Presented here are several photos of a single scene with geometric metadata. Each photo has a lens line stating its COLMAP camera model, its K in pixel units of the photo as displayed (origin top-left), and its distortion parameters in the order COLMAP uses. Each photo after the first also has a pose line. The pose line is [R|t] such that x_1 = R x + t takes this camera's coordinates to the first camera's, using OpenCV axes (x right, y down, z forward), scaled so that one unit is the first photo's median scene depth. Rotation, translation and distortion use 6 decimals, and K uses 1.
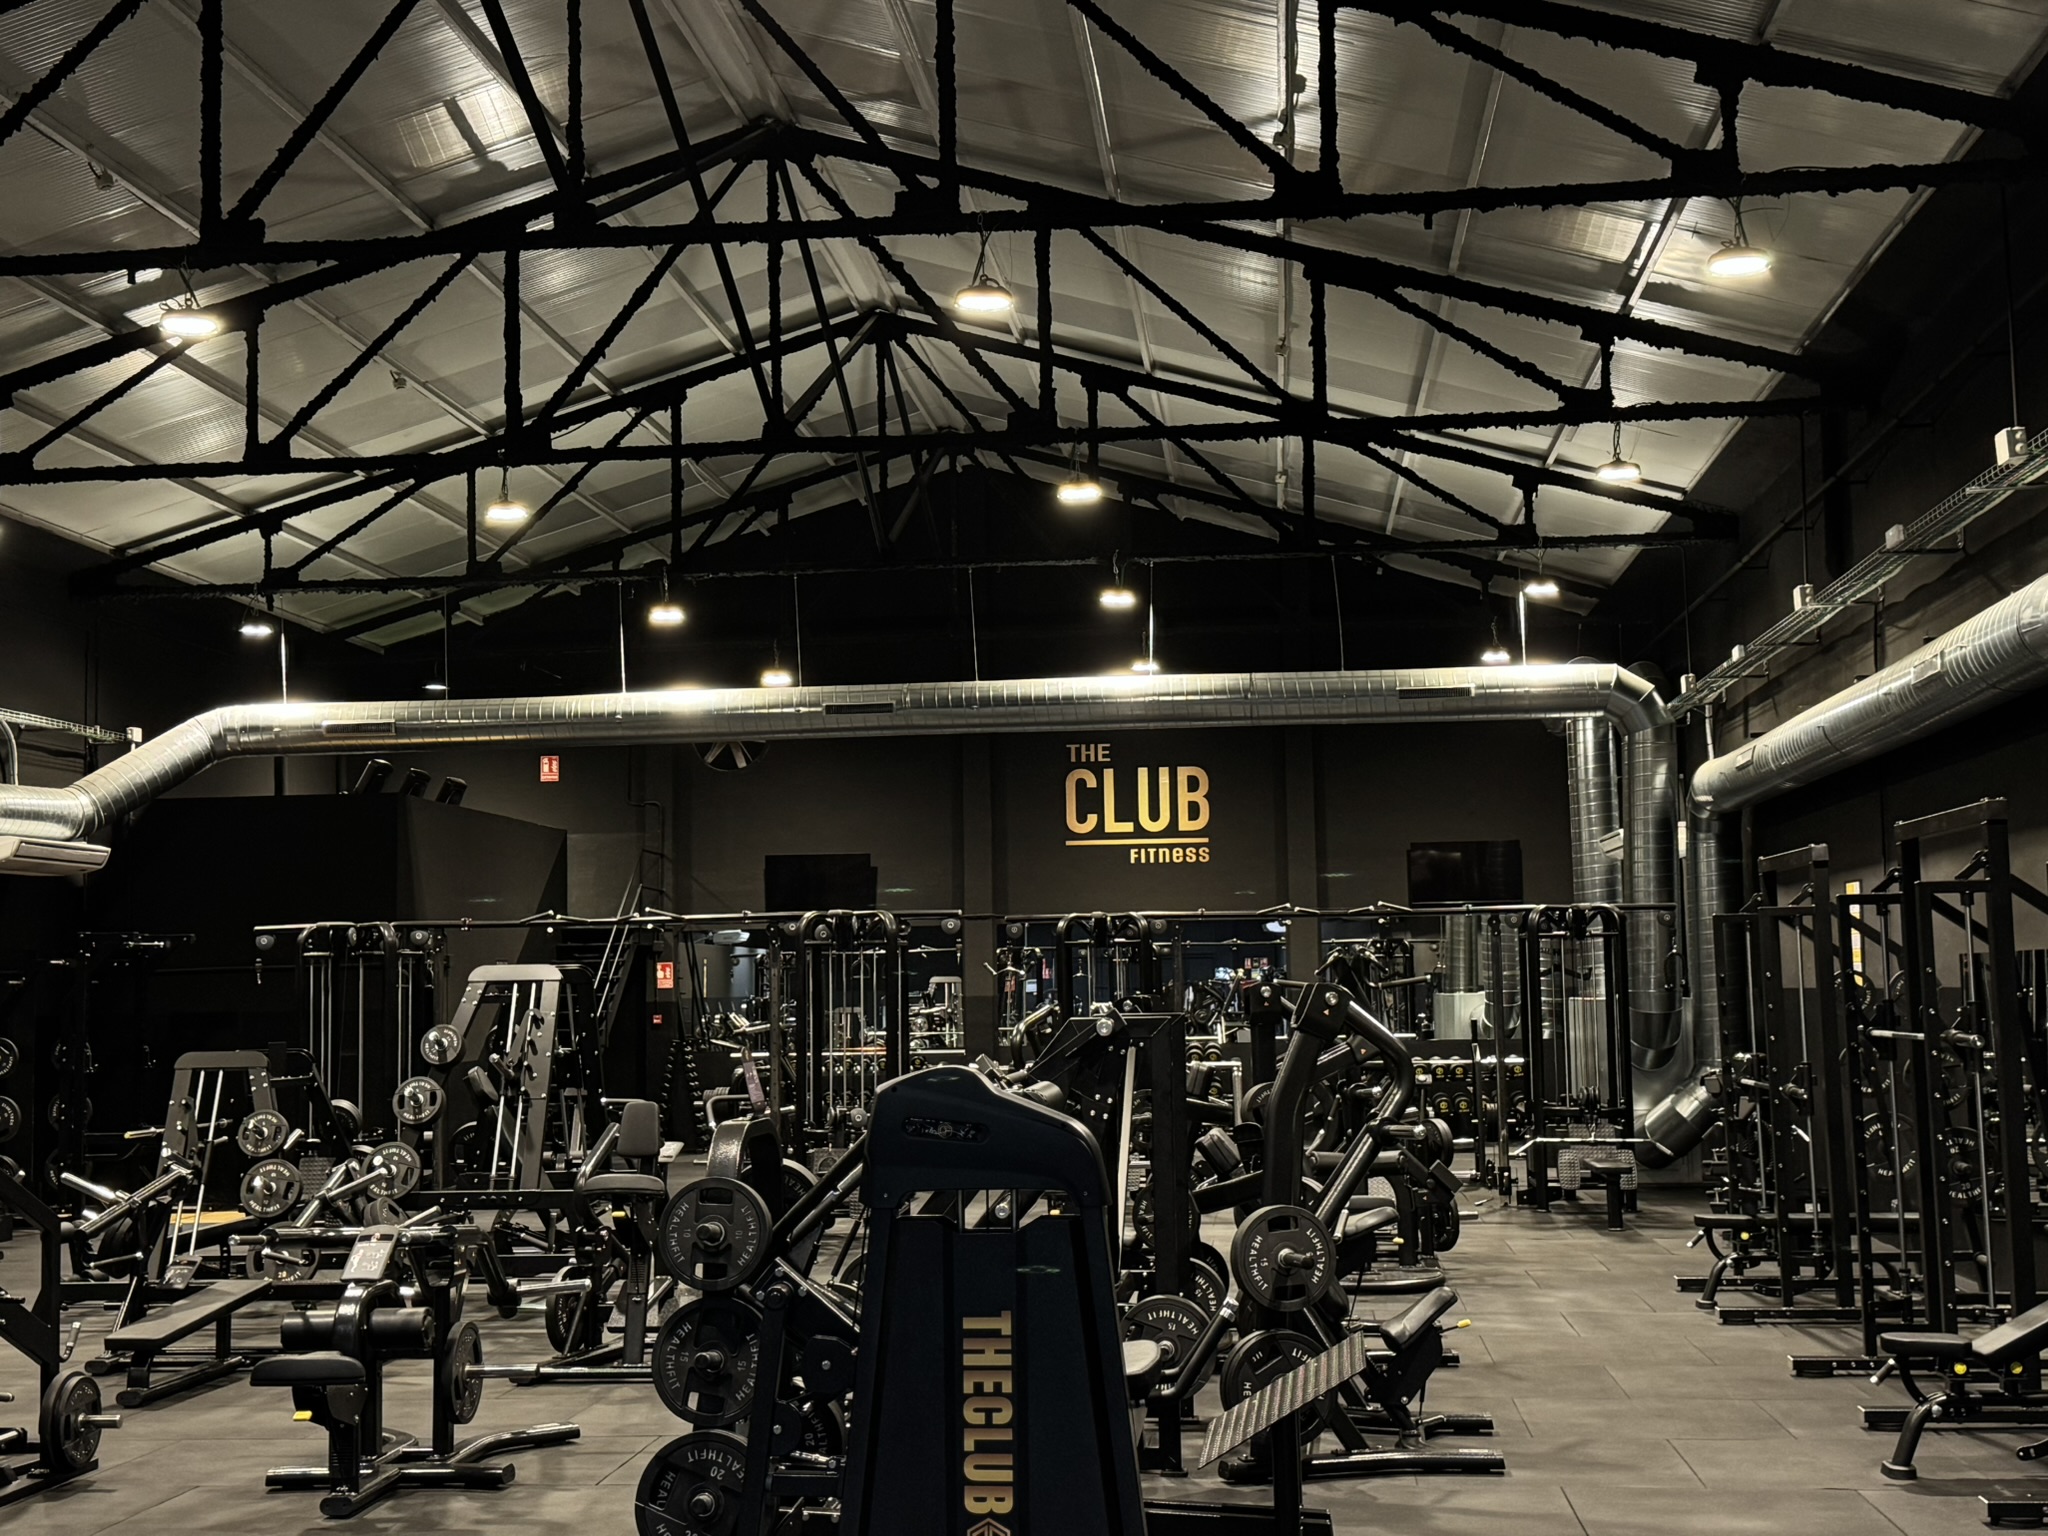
lens RADIAL K [[2558.3, 0, 1035.1], [0, 2558.3, 768.5], [0, 0, 1]] dist [0.075115, 0.000000]
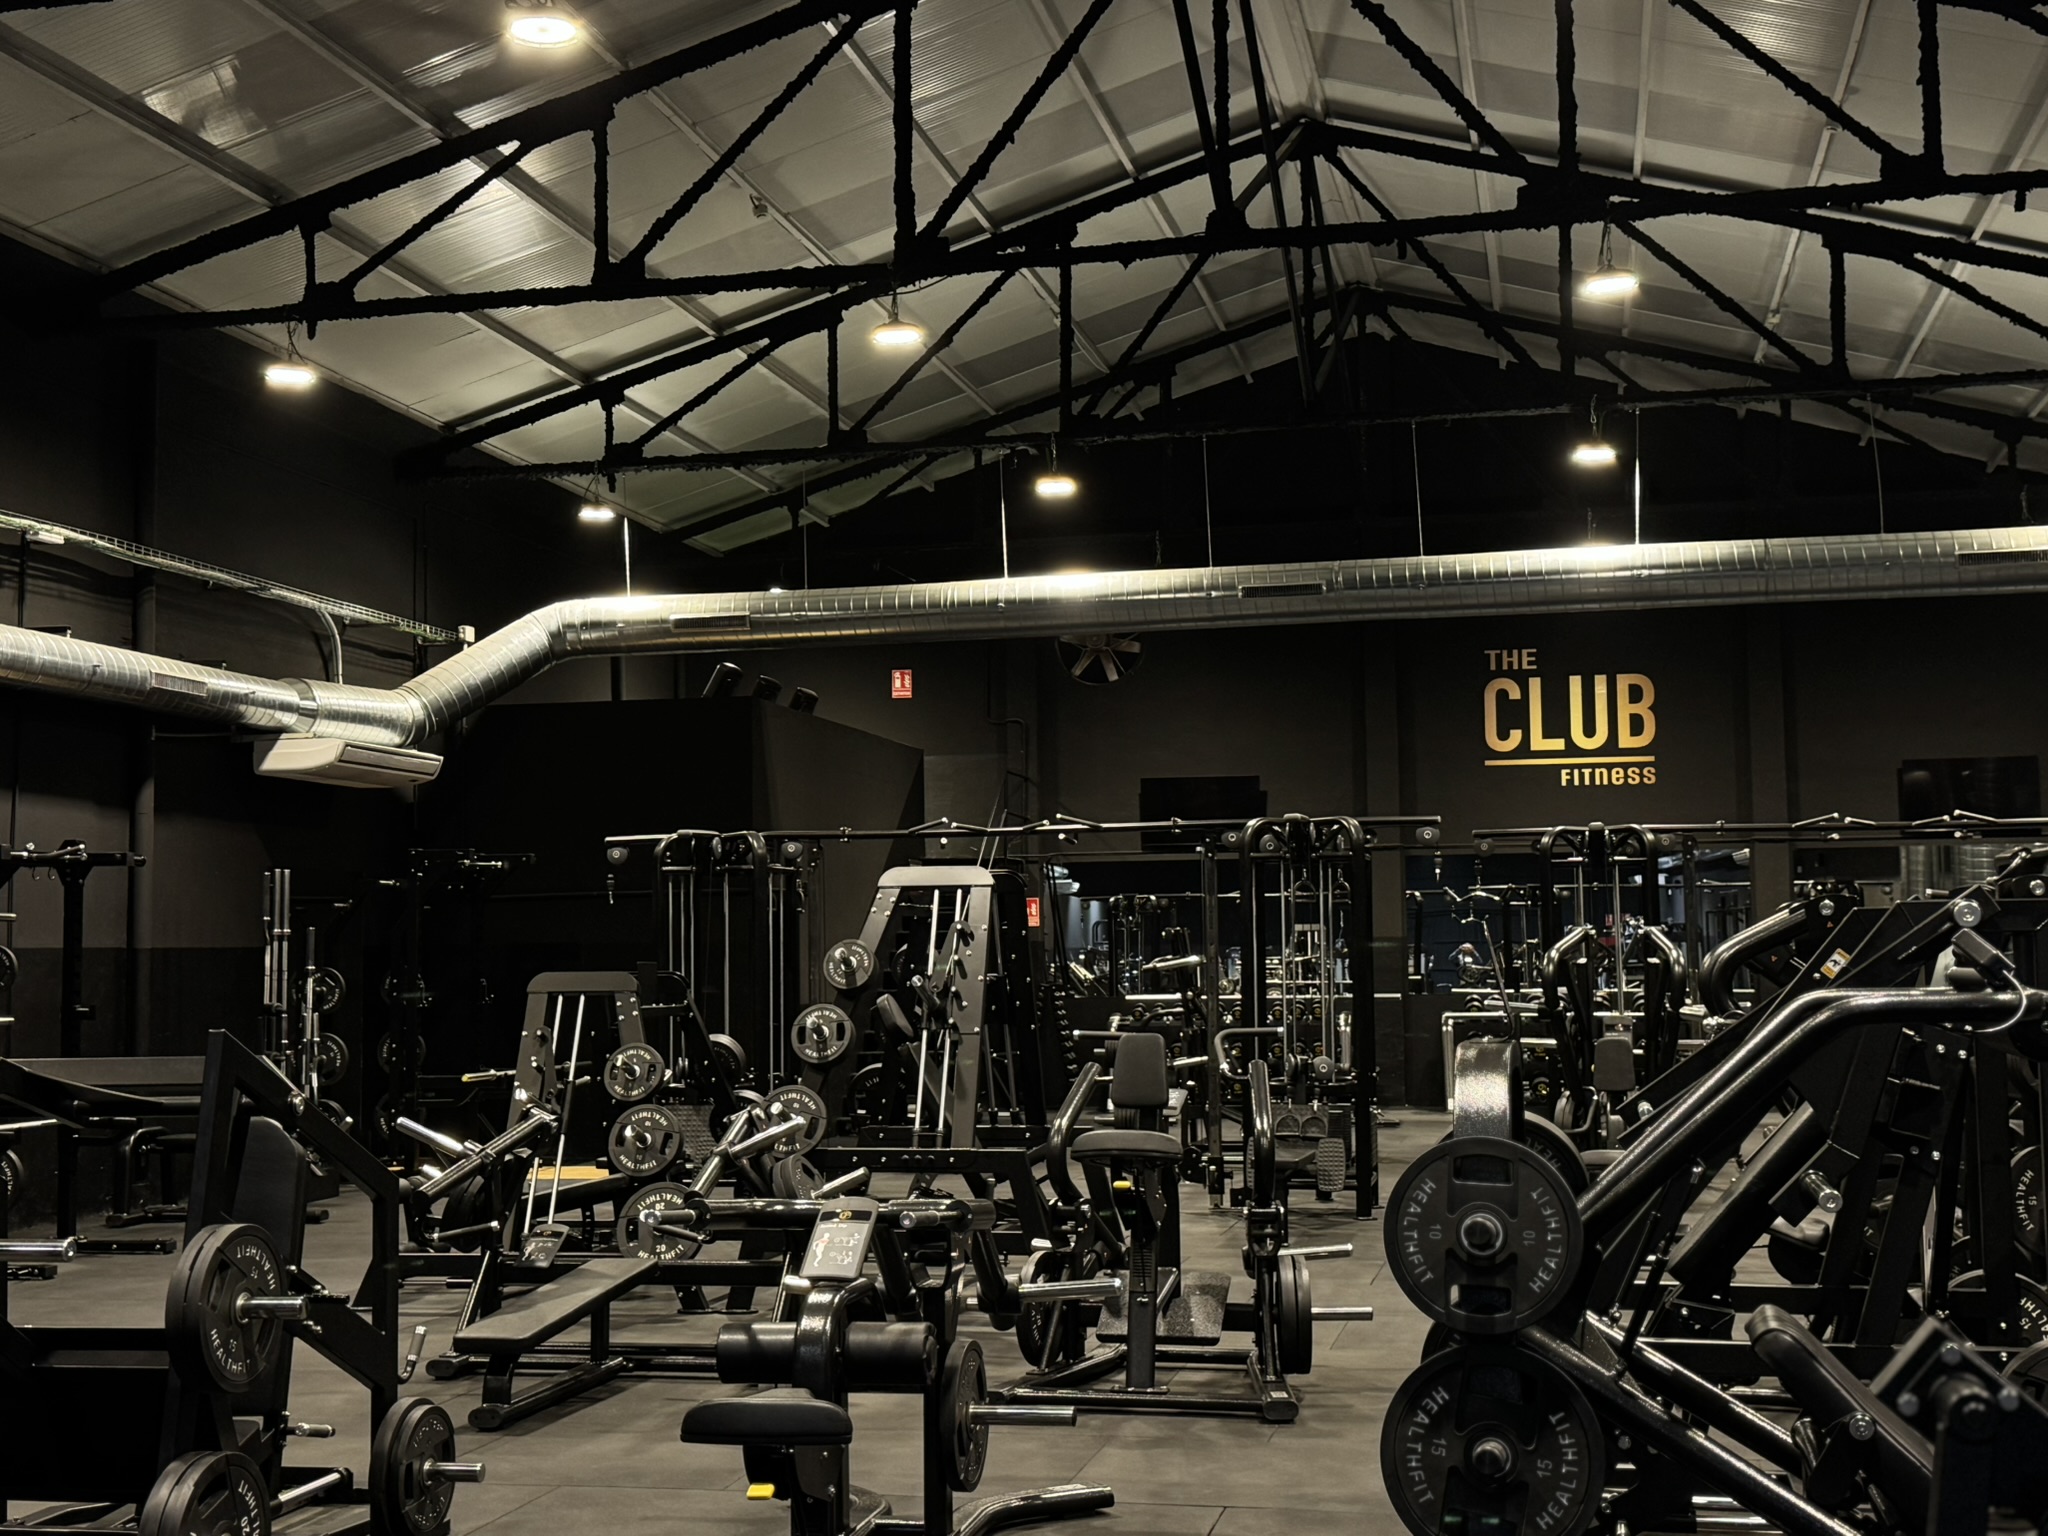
lens RADIAL K [[2558.3, 0, 1017.6], [0, 2558.3, 756.4], [0, 0, 1]] dist [0.075115, 0.000000]
pose [[0.992864, -0.004040, -0.119180, -0.056797], [0.005163, 0.999945, 0.009123, 0.024280], [0.119136, -0.009673, 0.992831, 0.147974]]
